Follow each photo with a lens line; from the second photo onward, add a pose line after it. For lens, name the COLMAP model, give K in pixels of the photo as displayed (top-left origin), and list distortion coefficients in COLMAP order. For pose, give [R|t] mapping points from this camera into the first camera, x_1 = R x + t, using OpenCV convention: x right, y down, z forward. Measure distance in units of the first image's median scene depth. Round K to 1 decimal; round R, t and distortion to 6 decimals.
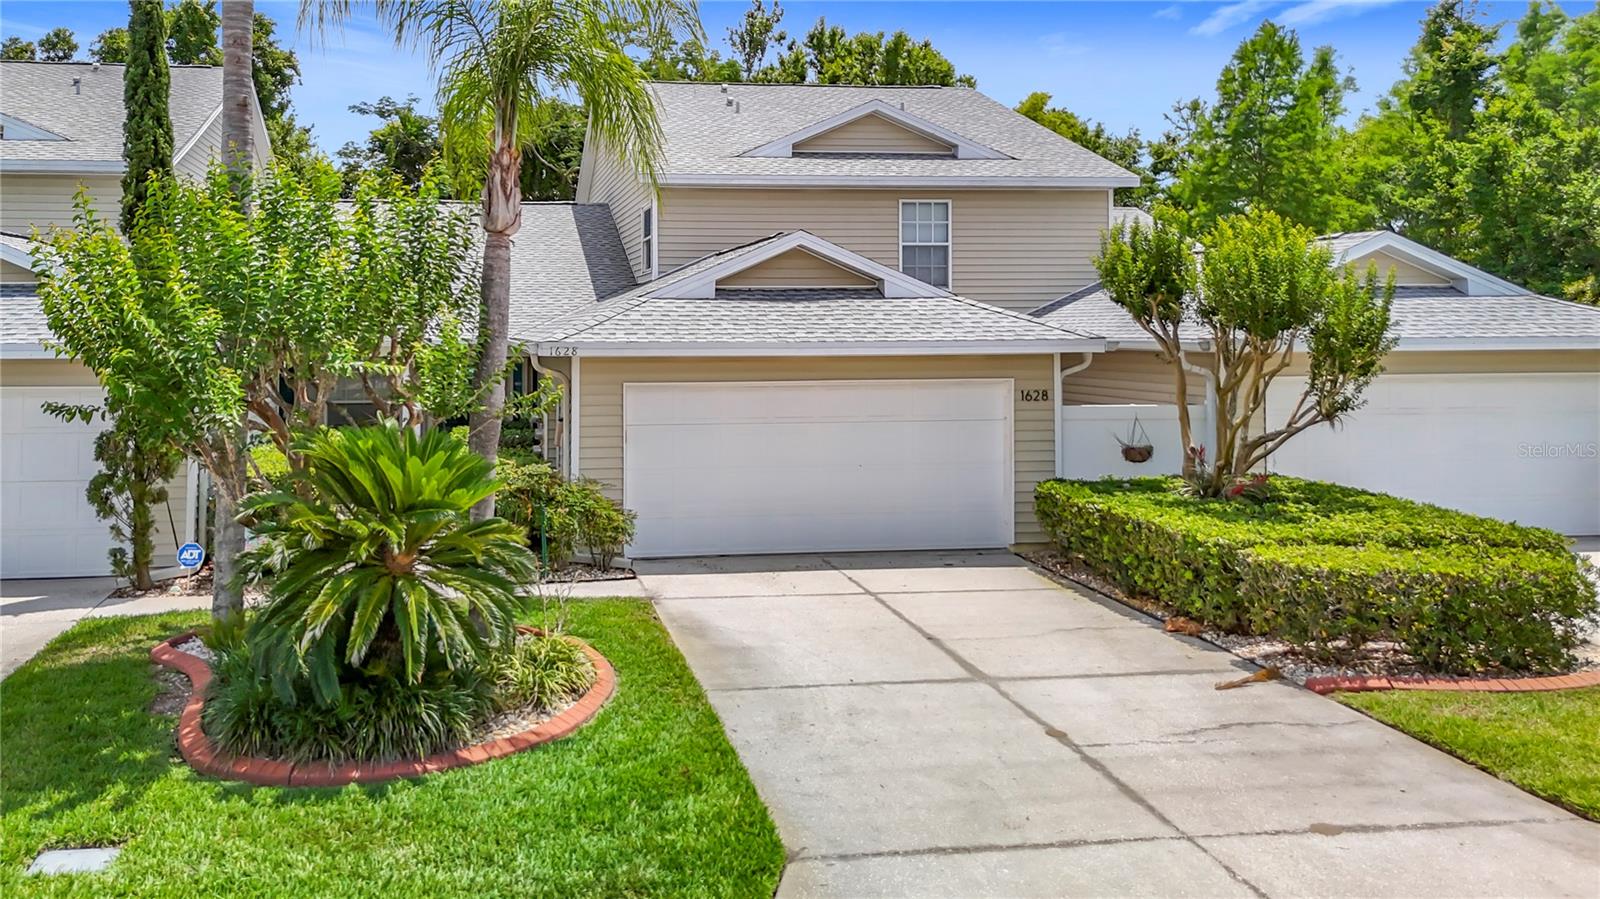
lens RADIAL K [[1208.2, 0, 633.7], [0, 1208.2, 320.0], [0, 0, 1]] dist [0.078300, -0.043581]
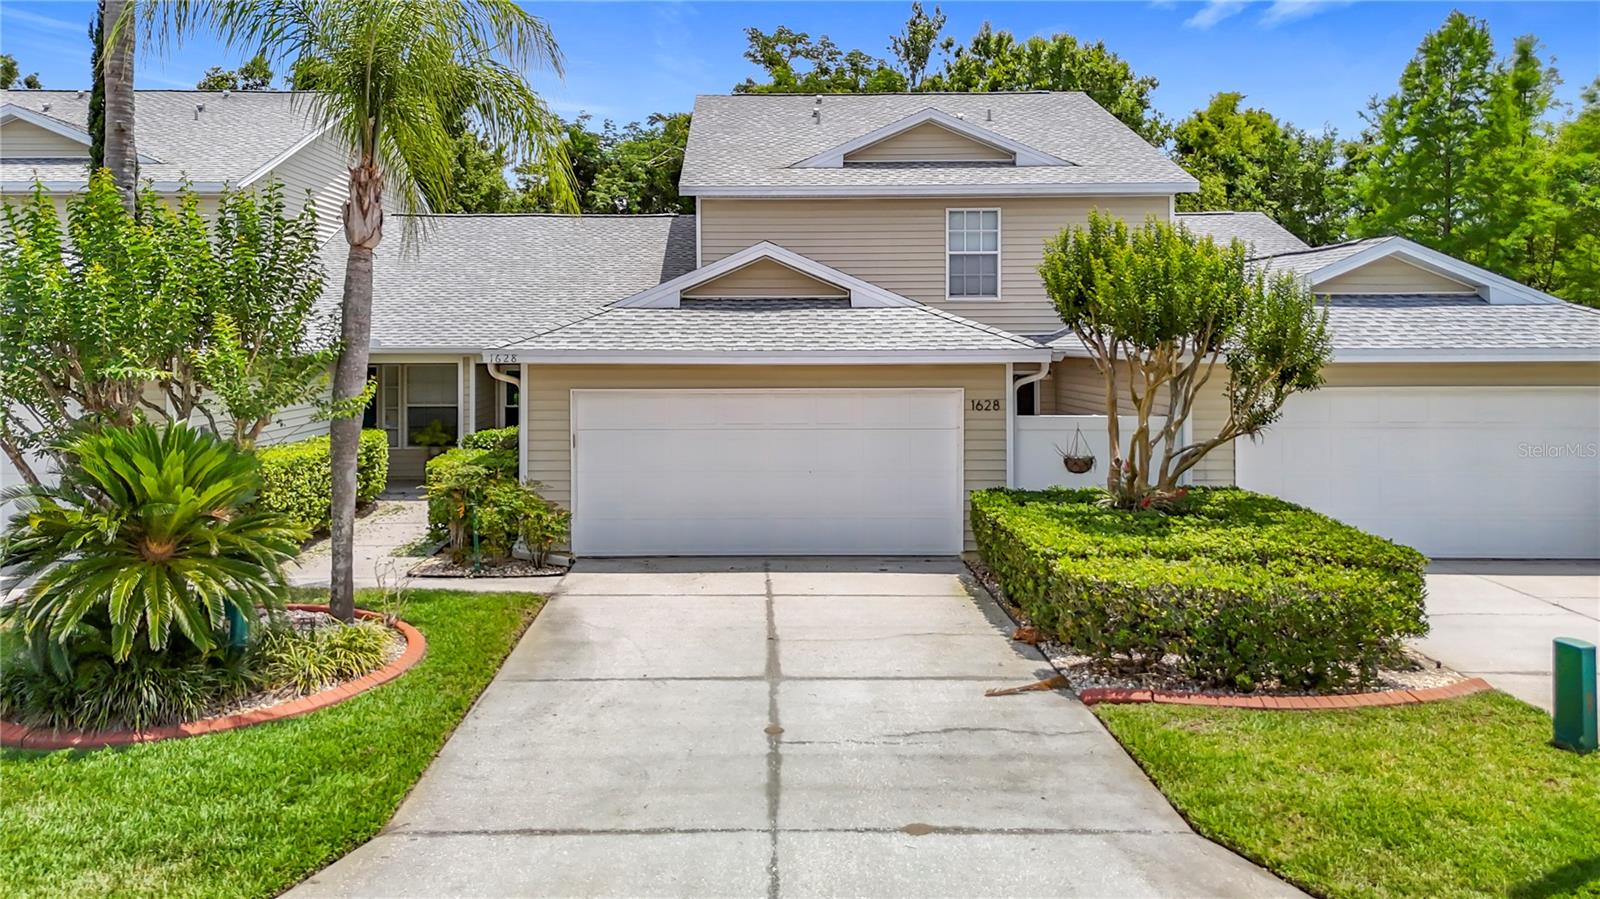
lens RADIAL K [[1185.6, 0, 741.7], [0, 1185.6, 359.7], [0, 0, 1]] dist [0.081426, -0.063625]
pose [[0.990264, 0.005662, -0.139088, 0.234807], [-0.001948, 0.999638, 0.026825, -0.000909], [0.139190, -0.026293, 0.989917, 0.005245]]
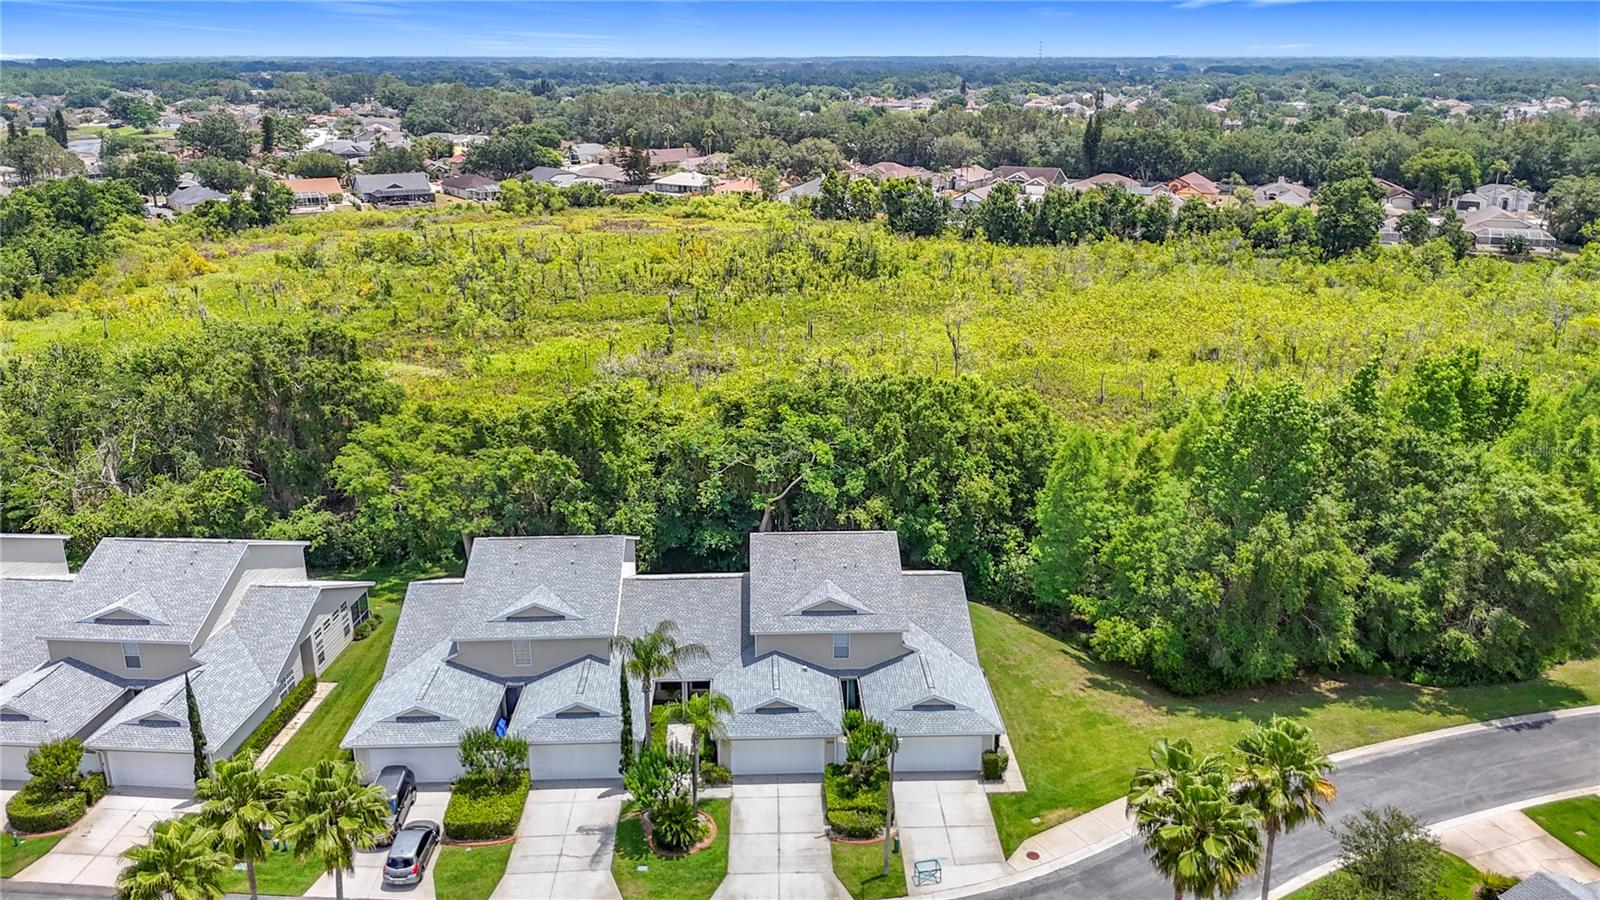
lens RADIAL K [[1189.9, 0, 800.0], [0, 1189.9, 450.0], [0, 0, 1]] dist [0.082880, -0.184585]
pose [[0.994985, 0.035516, -0.093510, 0.508245], [-0.003842, 0.947720, 0.319079, -1.946919], [0.099953, -0.317119, 0.943104, -2.272990]]
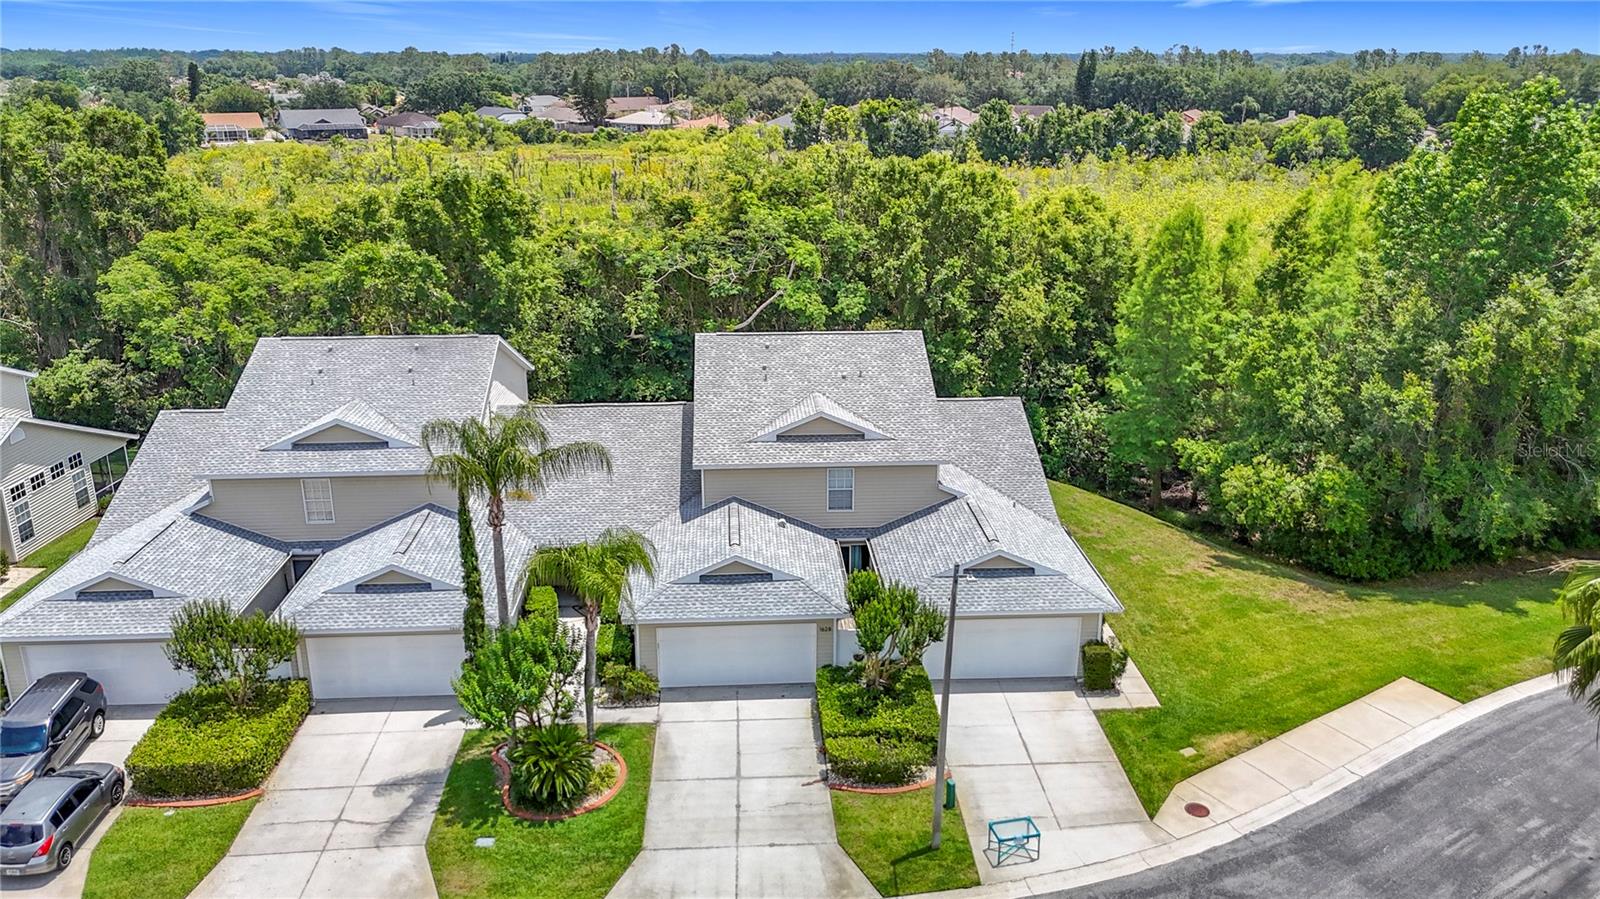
lens RADIAL K [[1200.8, 0, 800.0], [0, 1200.8, 449.5], [0, 0, 1]] dist [0.050127, -0.078230]
pose [[0.997081, 0.029869, -0.070263, 0.386536], [-0.005921, 0.947775, 0.318886, -0.938332], [0.076118, -0.317539, 0.945185, -1.056098]]
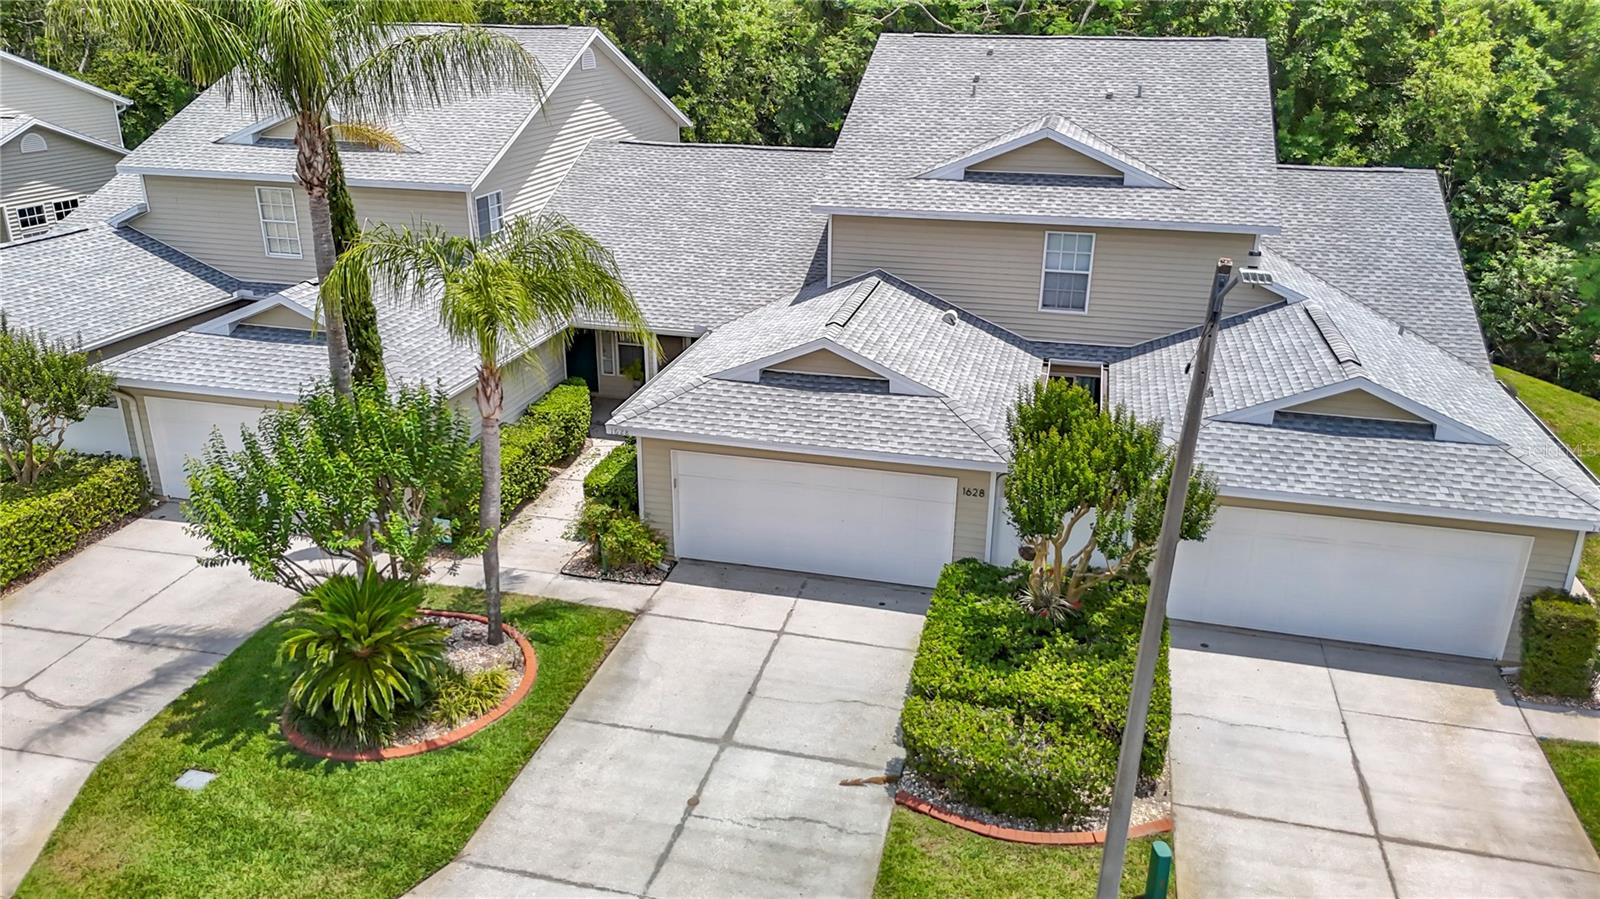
lens RADIAL K [[1161.4, 0, 800.0], [0, 1161.4, 449.5], [0, 0, 1]] dist [0.056646, -0.061609]
pose [[0.927538, 0.147584, -0.343355, 0.507283], [-0.009149, 0.927417, 0.373916, -0.388908], [0.373617, -0.343680, 0.861565, -0.105766]]
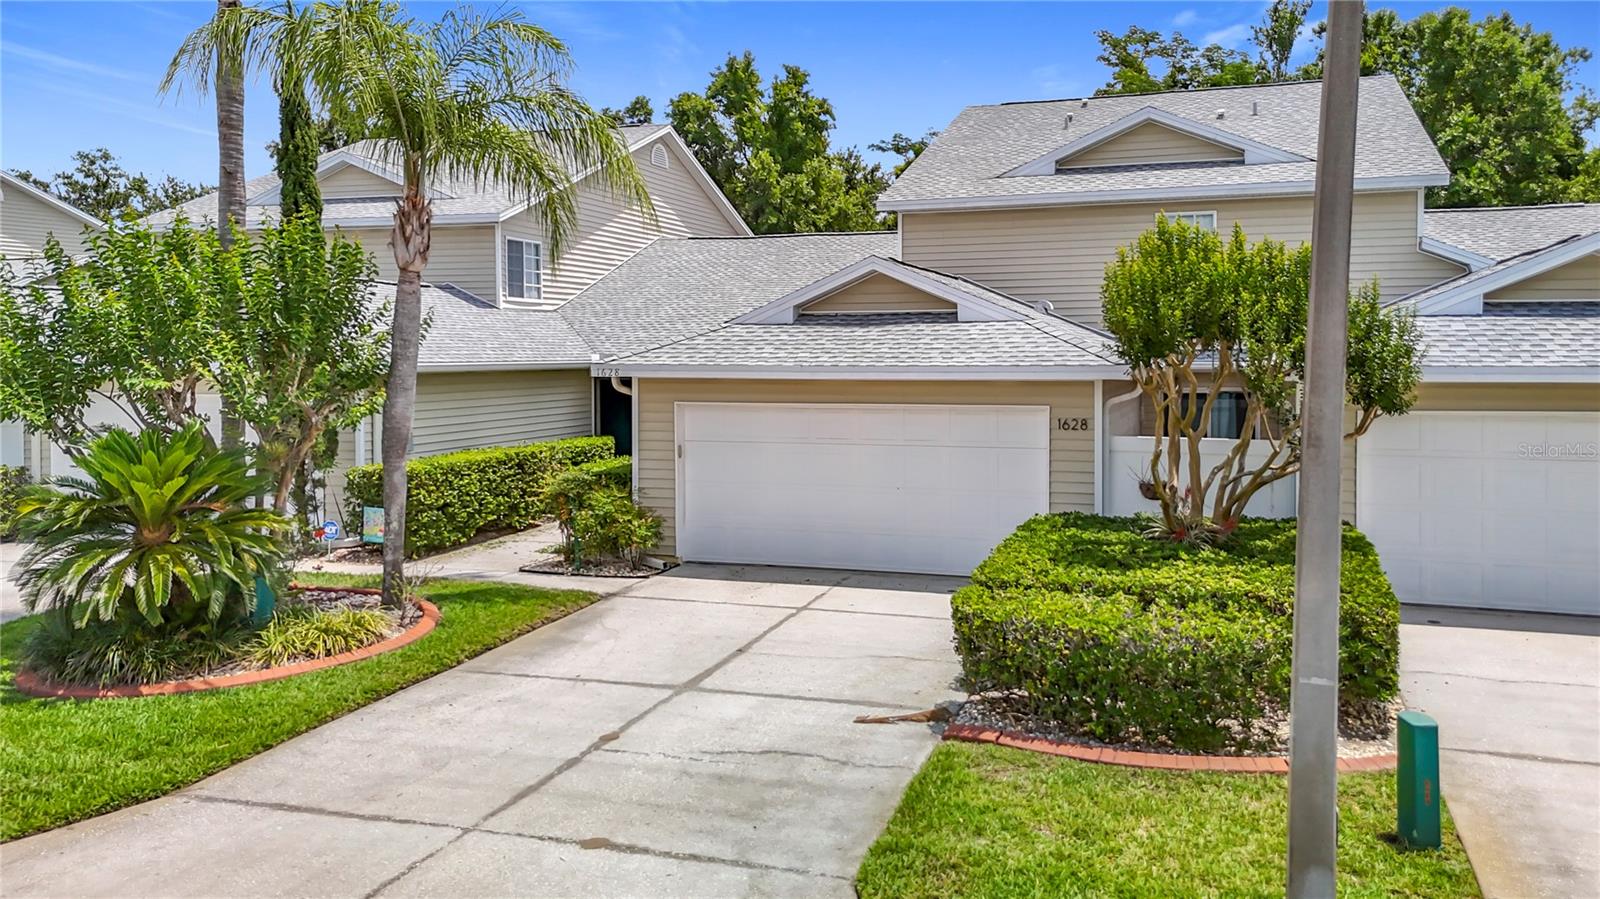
lens RADIAL K [[1168.6, 0, 867.1], [0, 1168.6, 404.4], [0, 0, 1]] dist [0.060231, -0.006336]
pose [[0.906217, 0.022425, -0.422217, 0.500677], [0.001020, 0.998474, 0.055220, -0.003334], [0.422811, -0.050473, 0.904811, 0.096637]]
